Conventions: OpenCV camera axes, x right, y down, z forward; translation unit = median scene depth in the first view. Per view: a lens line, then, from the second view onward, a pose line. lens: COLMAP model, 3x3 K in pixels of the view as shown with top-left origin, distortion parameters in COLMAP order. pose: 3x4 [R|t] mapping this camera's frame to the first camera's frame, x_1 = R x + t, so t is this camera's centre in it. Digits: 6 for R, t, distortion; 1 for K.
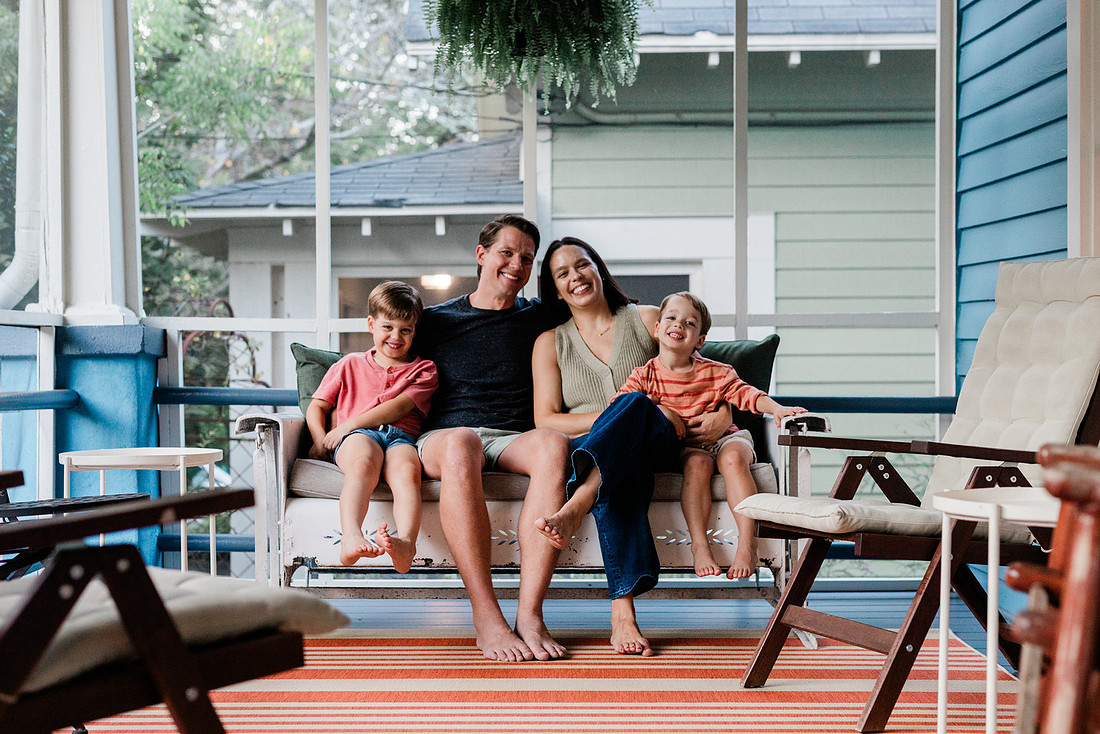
lens RADIAL K [[1405.5, 0, 547.5], [0, 1405.5, 367.2], [0, 0, 1]] dist [-0.005368, 0.005926]
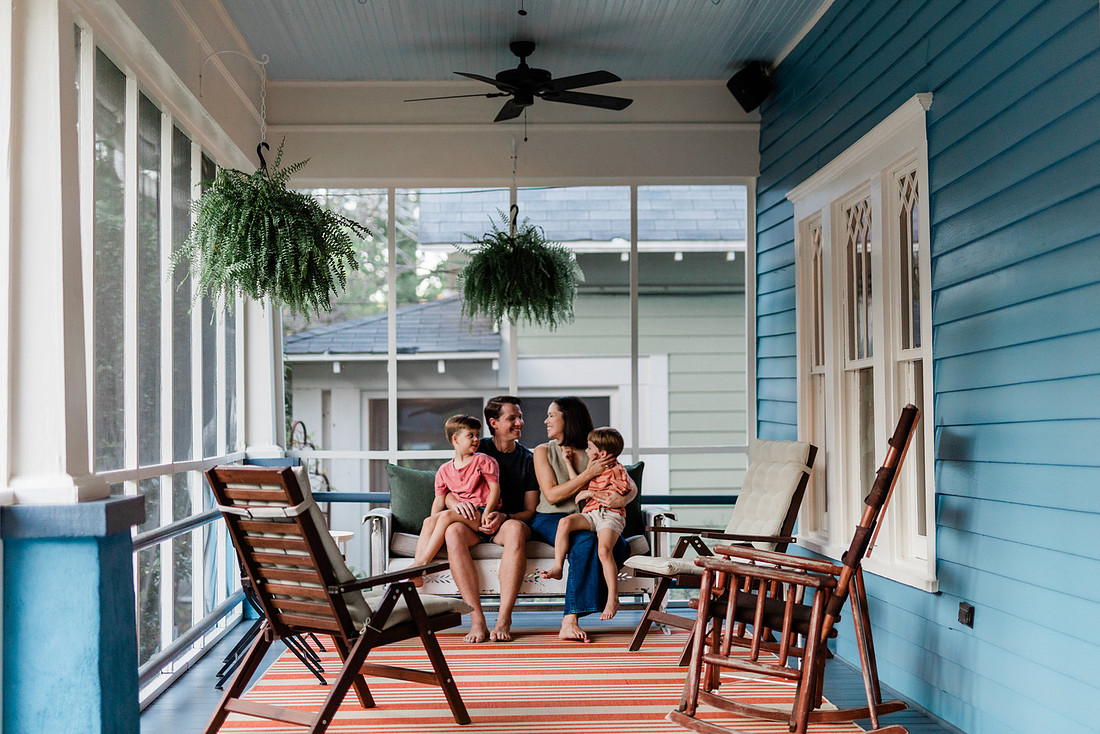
lens RADIAL K [[1259.6, 0, 551.8], [0, 1259.6, 368.2], [0, 0, 1]] dist [-0.001362, 0.011021]
pose [[0.998934, -0.002187, 0.046107, -0.021523], [0.004215, 0.999026, -0.043925, -0.040181], [-0.045966, 0.044072, 0.997970, -0.327226]]
